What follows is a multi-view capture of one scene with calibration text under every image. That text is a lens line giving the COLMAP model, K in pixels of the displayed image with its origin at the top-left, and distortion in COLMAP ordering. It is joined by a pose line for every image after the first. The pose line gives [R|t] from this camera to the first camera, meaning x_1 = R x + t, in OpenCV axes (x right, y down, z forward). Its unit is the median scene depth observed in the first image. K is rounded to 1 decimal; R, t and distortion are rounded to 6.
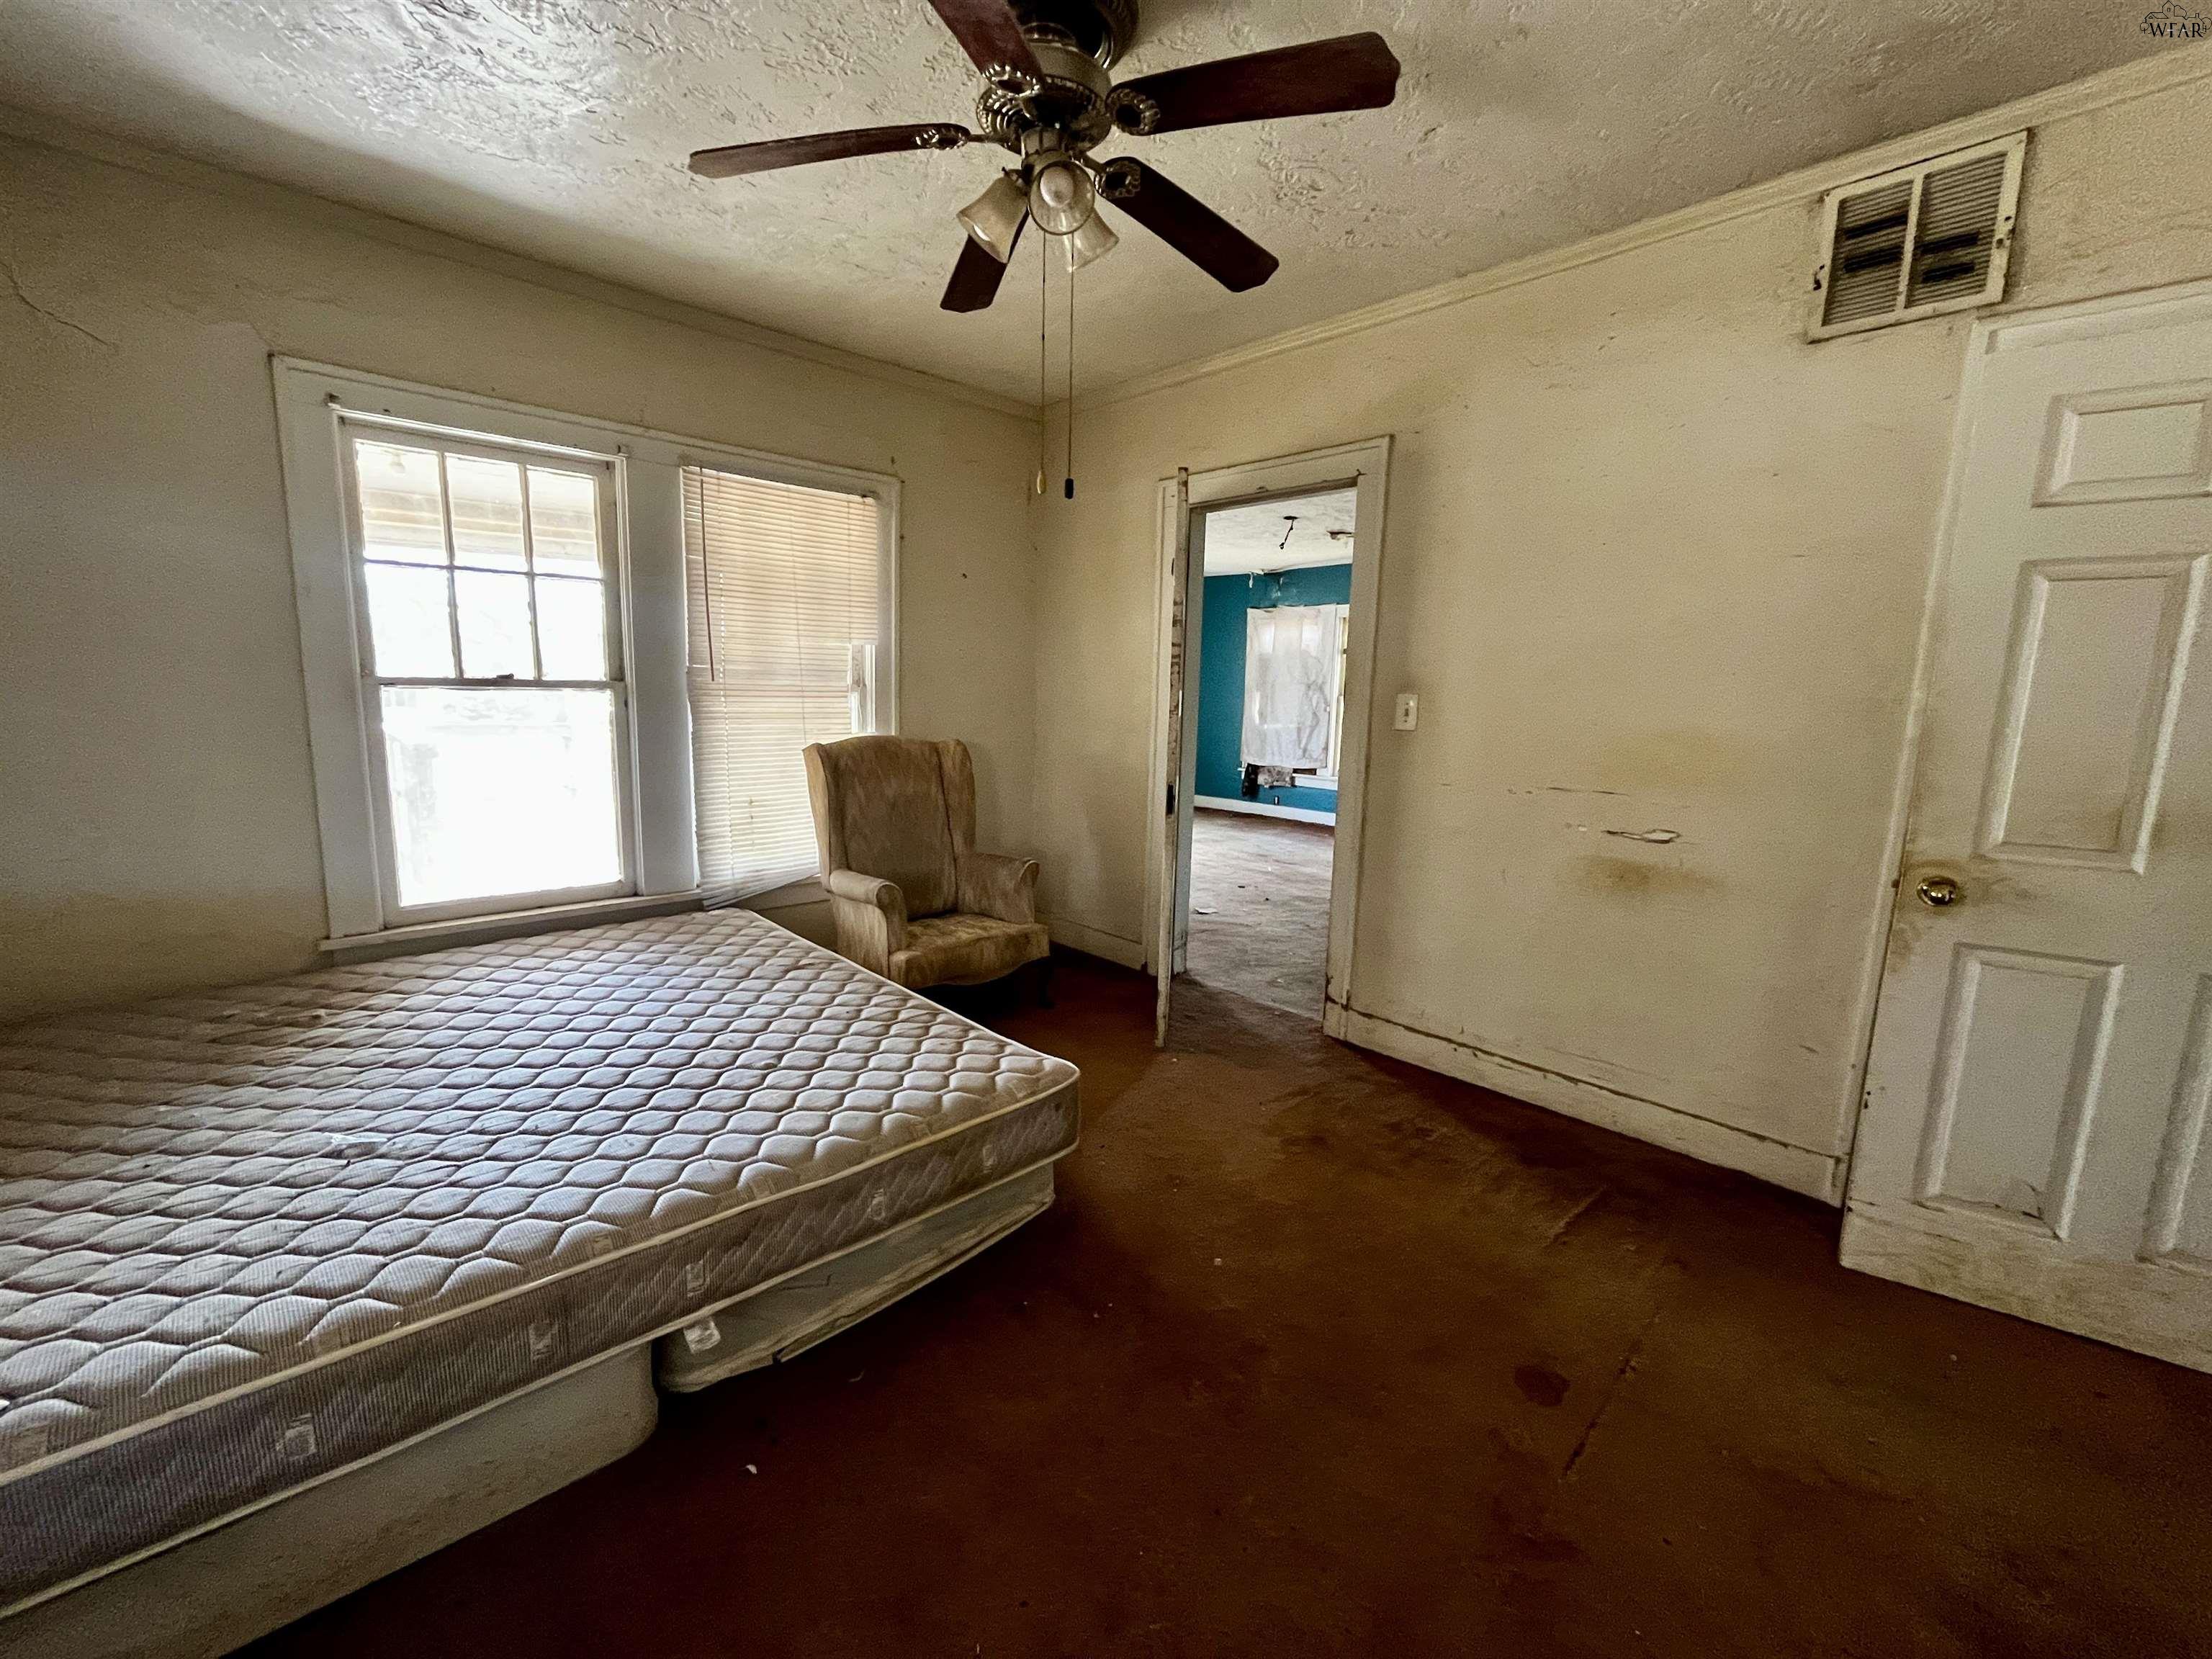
lens RADIAL K [[890.5, 0, 1089.2], [0, 890.5, 834.7], [0, 0, 1]] dist [-0.003307, -0.000227]
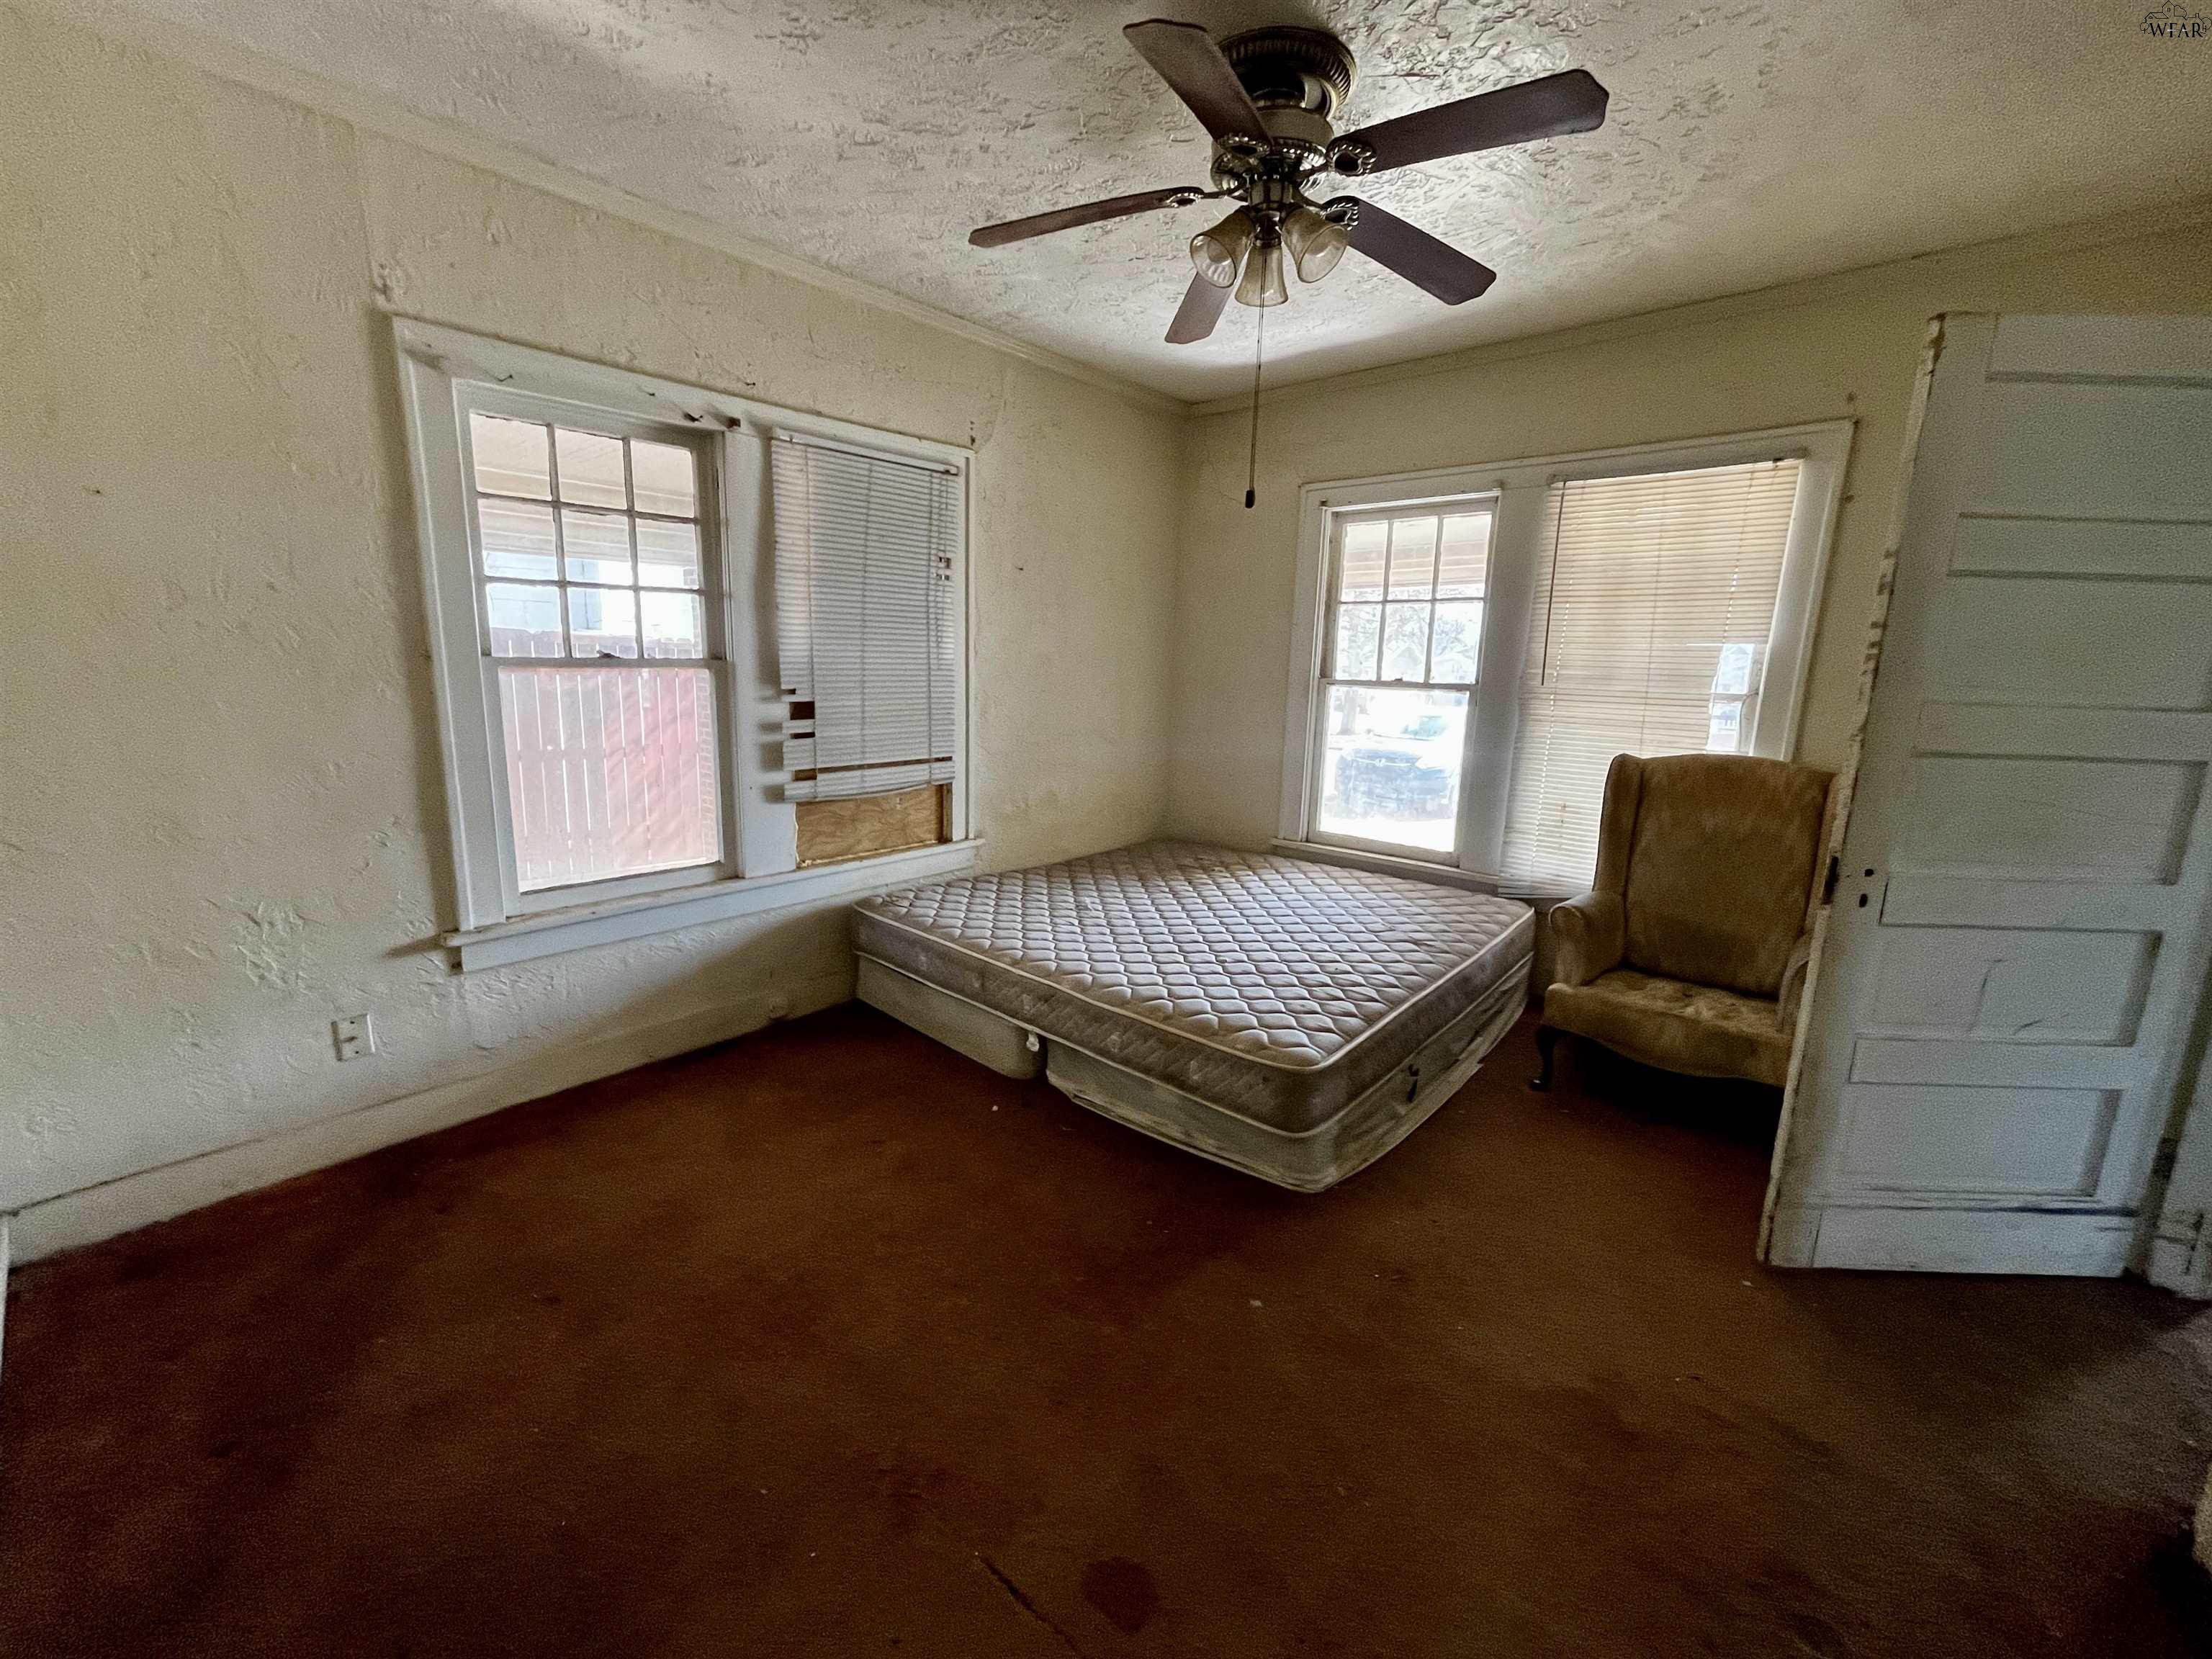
lens RADIAL K [[890.5, 0, 1113.0], [0, 890.5, 832.8], [0, 0, 1]] dist [-0.003307, -0.000227]
pose [[0.098081, 0.167889, -0.980915, 0.679319], [-0.190041, 0.970688, 0.147137, -0.071795], [0.976865, 0.171983, 0.127112, 0.467220]]
